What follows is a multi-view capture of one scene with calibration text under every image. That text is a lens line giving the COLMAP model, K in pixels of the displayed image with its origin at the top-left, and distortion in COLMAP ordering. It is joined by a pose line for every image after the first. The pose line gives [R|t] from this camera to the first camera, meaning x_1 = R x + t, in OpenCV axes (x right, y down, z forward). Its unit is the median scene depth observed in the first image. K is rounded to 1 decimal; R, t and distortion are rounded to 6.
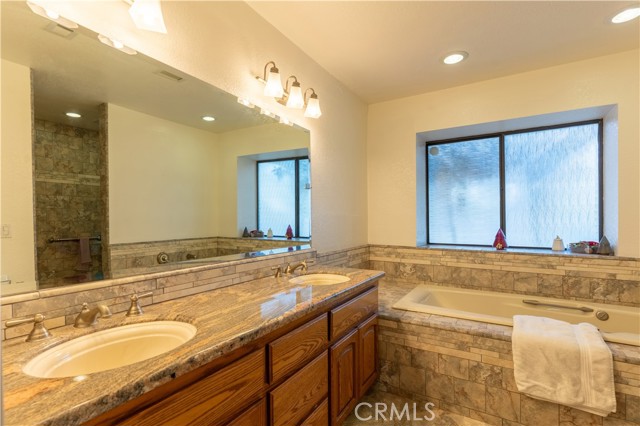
lens RADIAL K [[305.6, 0, 313.9], [0, 305.6, 222.9], [0, 0, 1]] dist [0.004369, -0.000322]
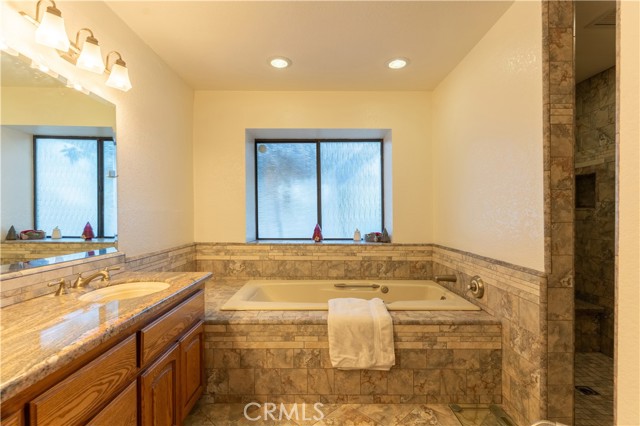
lens RADIAL K [[305.6, 0, 316.5], [0, 305.6, 216.3], [0, 0, 1]] dist [0.004369, -0.000322]
pose [[0.853818, -0.001461, 0.520569, 0.016932], [0.004368, 0.999981, -0.004357, -0.003783], [-0.520553, 0.005994, 0.853809, 0.037927]]
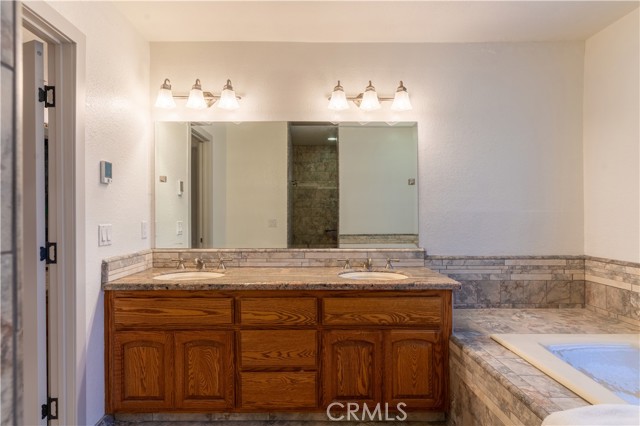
lens RADIAL K [[350.5, 0, 319.5], [0, 350.5, 213.7], [0, 0, 1]] dist [-0.000596, 0.000725]
pose [[0.530966, -0.000411, -0.847393, 0.650895], [-0.010311, 0.999923, -0.006946, -0.009217], [0.847330, 0.012425, 0.530921, 0.166622]]
